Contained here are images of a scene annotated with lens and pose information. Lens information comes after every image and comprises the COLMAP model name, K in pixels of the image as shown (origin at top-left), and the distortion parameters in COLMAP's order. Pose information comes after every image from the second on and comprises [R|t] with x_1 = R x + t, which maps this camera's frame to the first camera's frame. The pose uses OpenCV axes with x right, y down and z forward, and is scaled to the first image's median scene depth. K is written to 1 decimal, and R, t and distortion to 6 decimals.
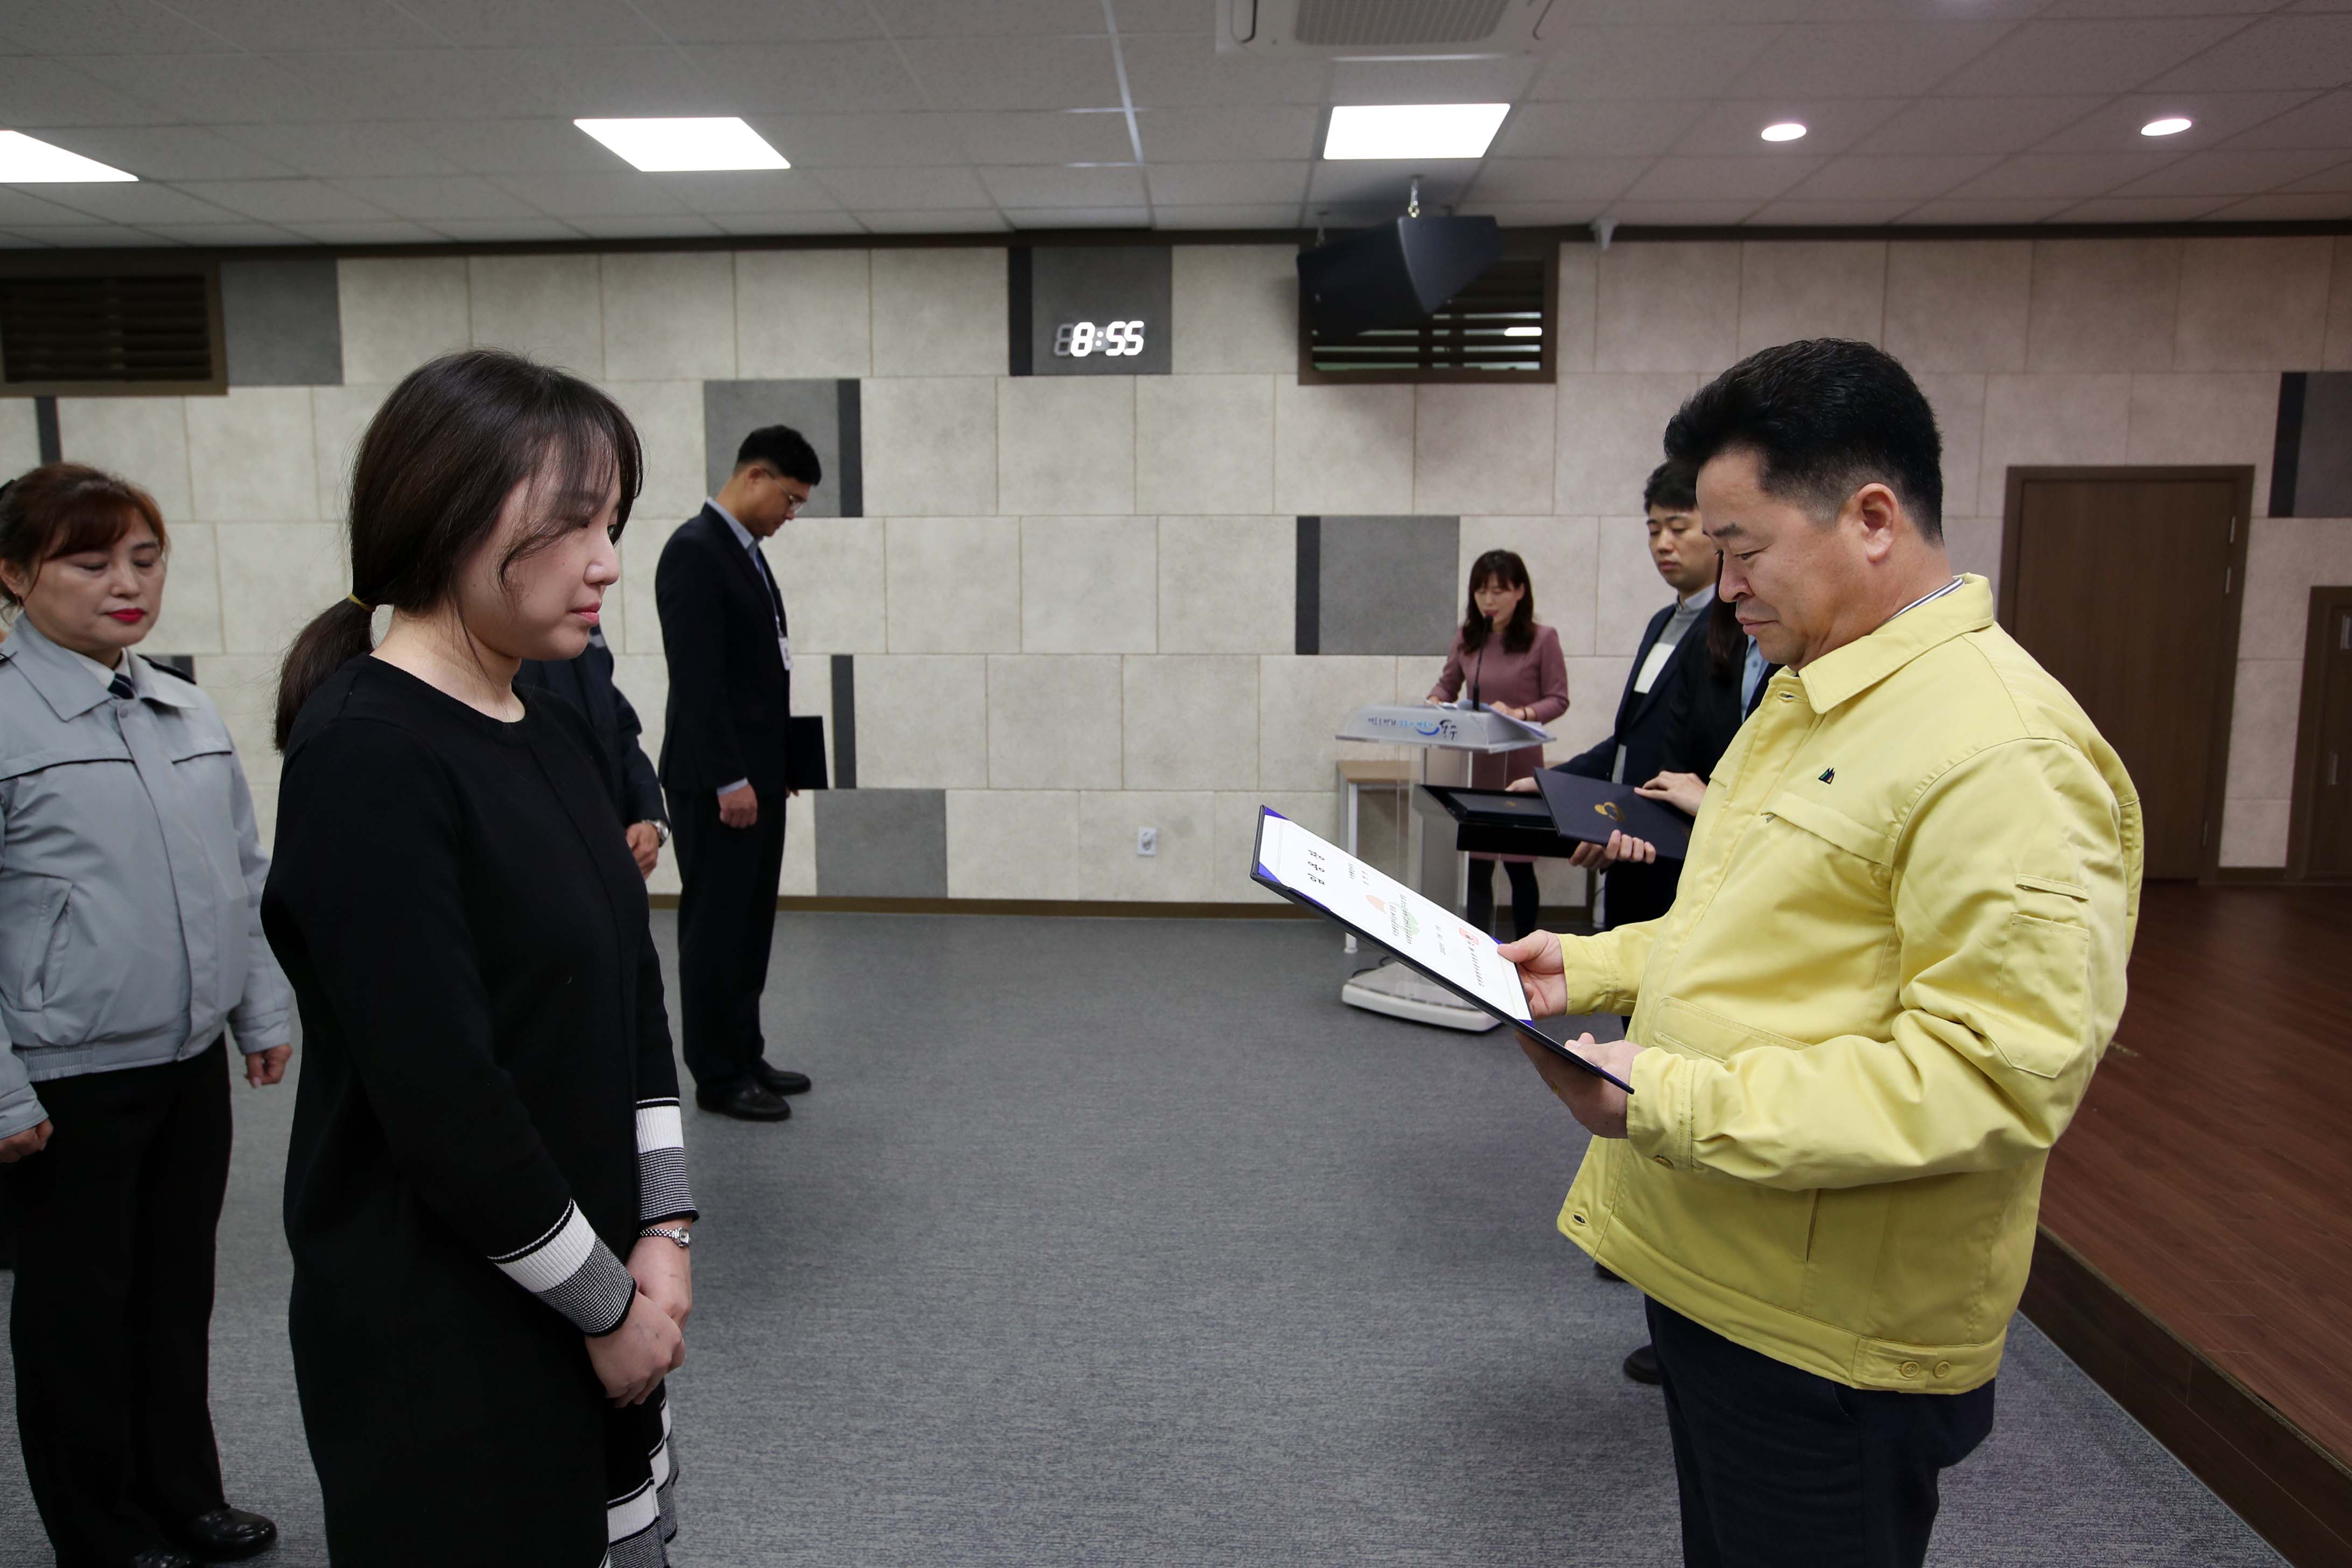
lens RADIAL K [[1476.9, 0, 1150.8], [0, 1476.9, 758.3], [0, 0, 1]] dist [-0.033360, 0.029028]
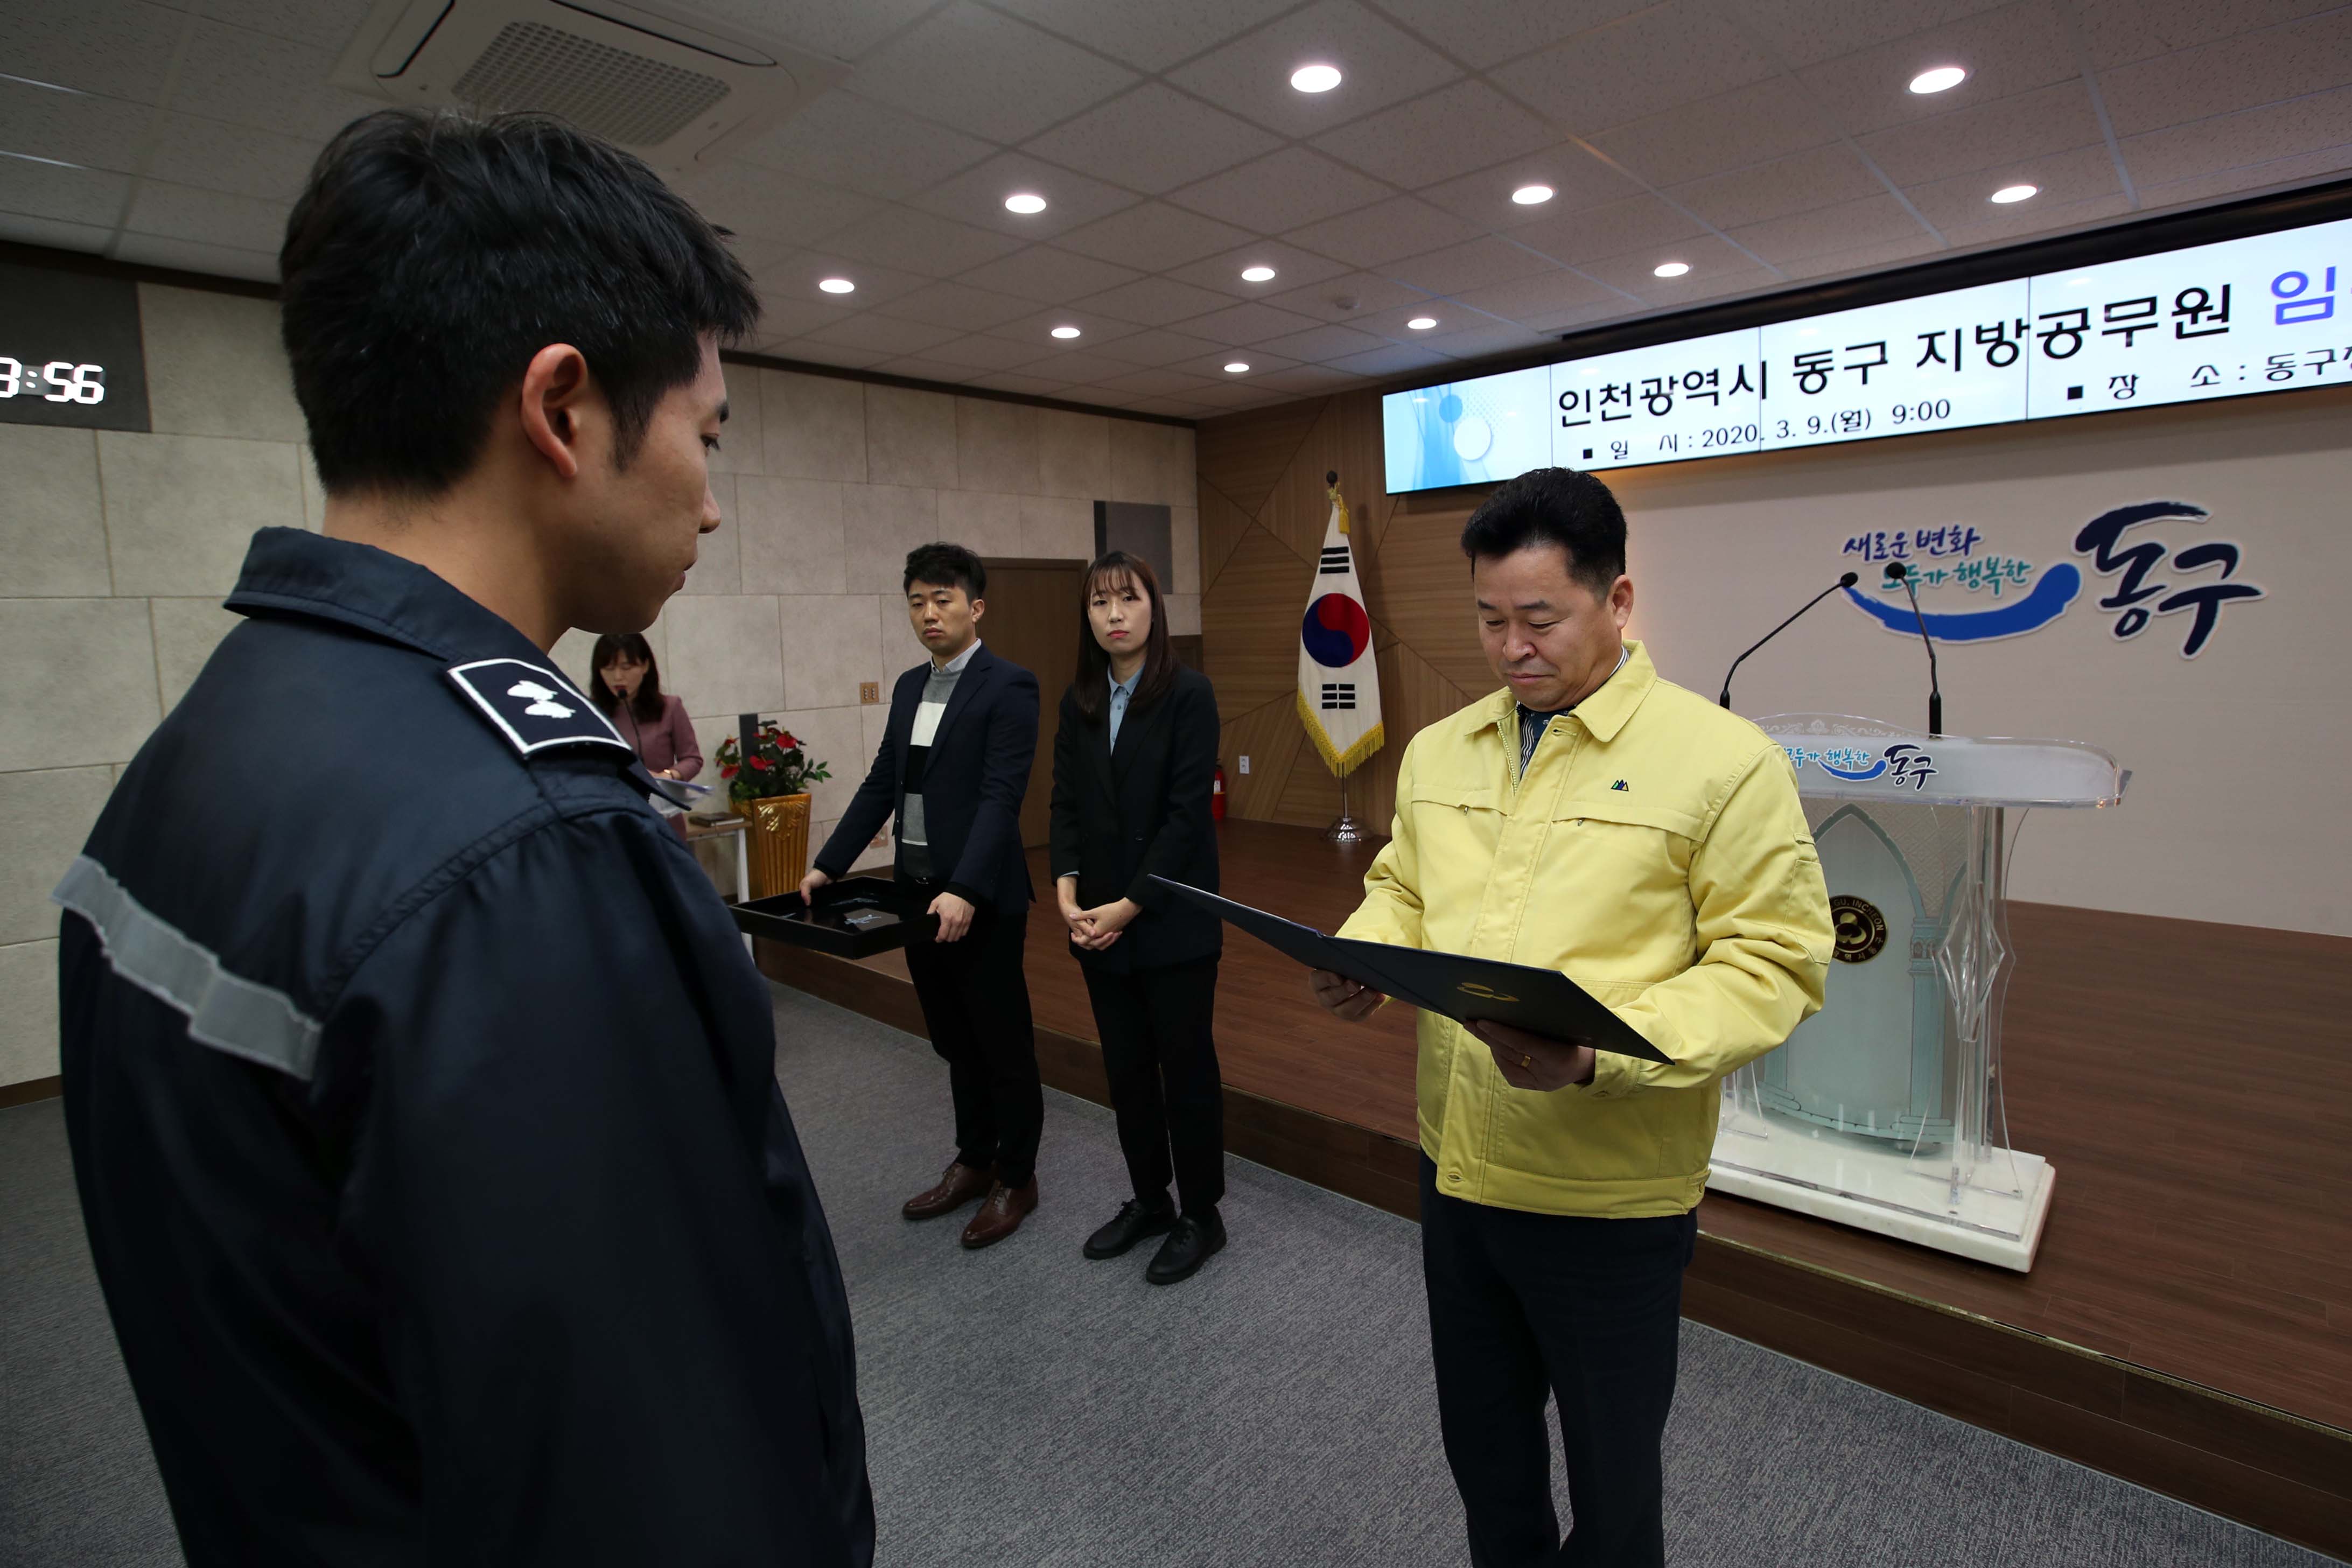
lens RADIAL K [[1194.2, 0, 1220.7], [0, 1194.2, 747.3], [0, 0, 1]] dist [-0.052037, 0.016279]
pose [[0.630836, -0.097071, 0.769820, -0.132414], [0.123355, 0.992072, 0.024012, -0.020395], [-0.766048, 0.079813, 0.637809, 0.120365]]
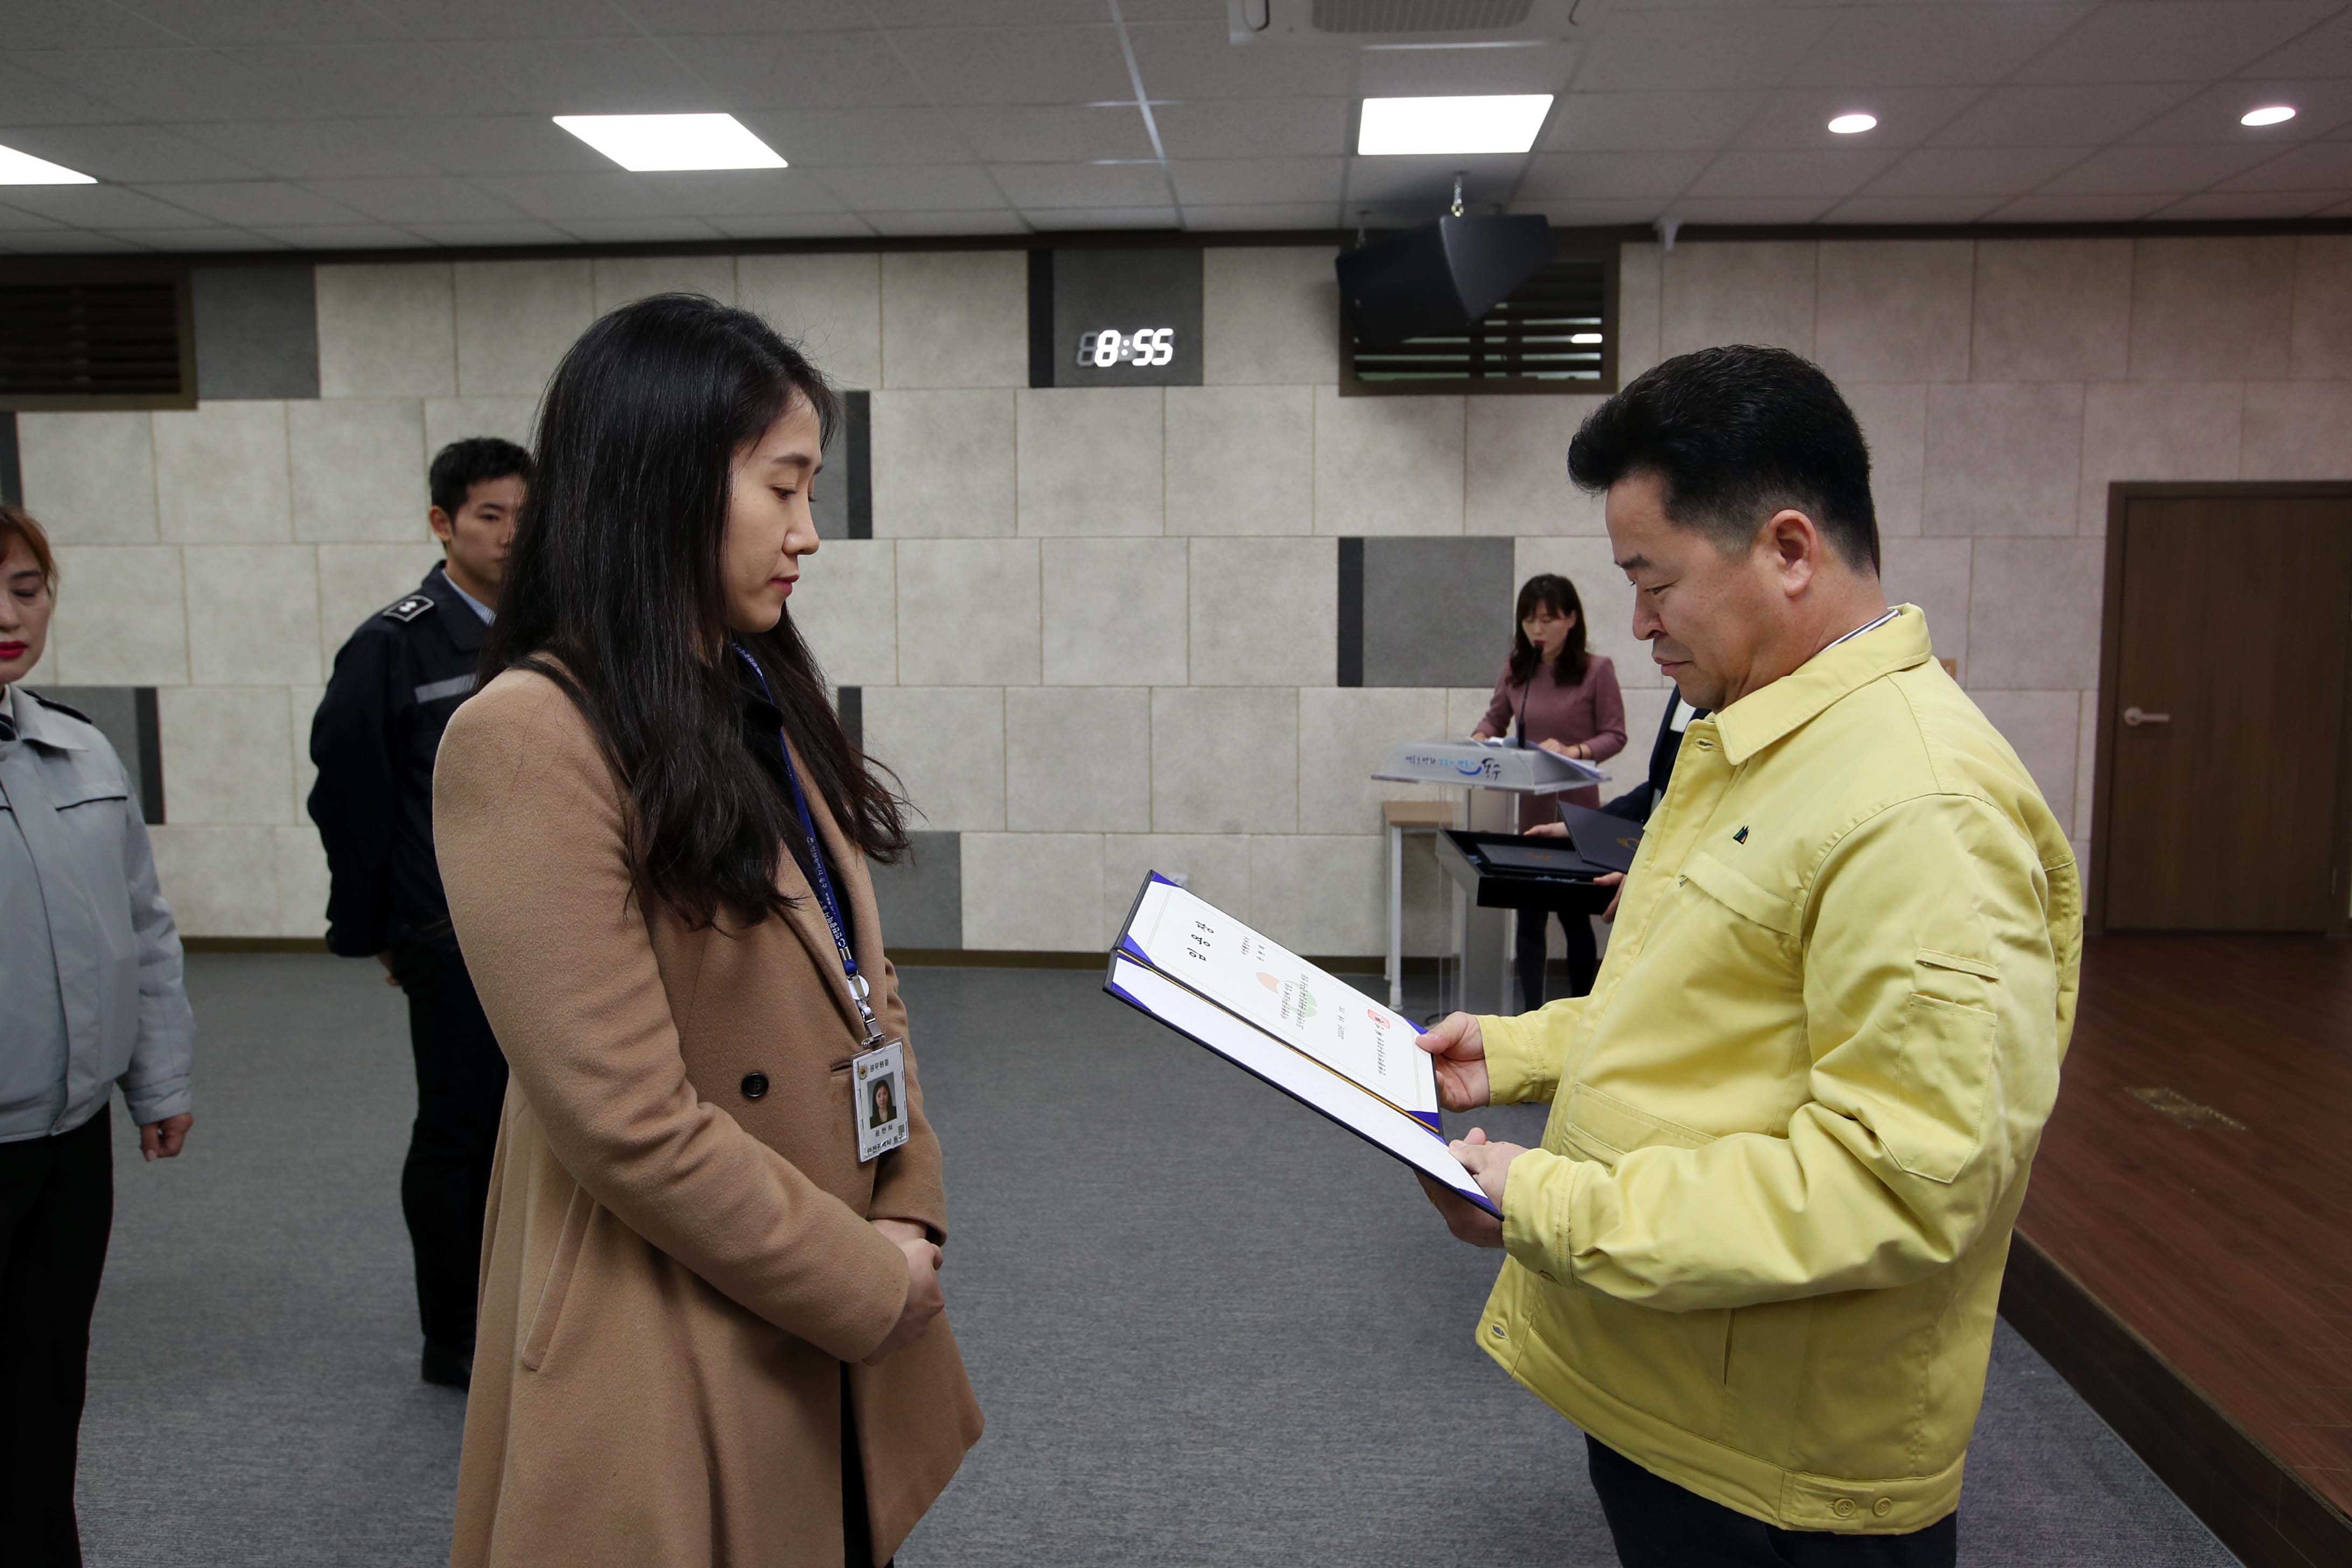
lens RADIAL K [[1583.0, 0, 1202.7], [0, 1583.0, 756.4], [0, 0, 1]] dist [-0.033873, 0.032420]
pose [[0.999917, 0.000598, -0.012874, 0.027983], [-0.000912, 0.999701, -0.024450, -0.002302], [0.012856, 0.024460, 0.999618, 0.009549]]
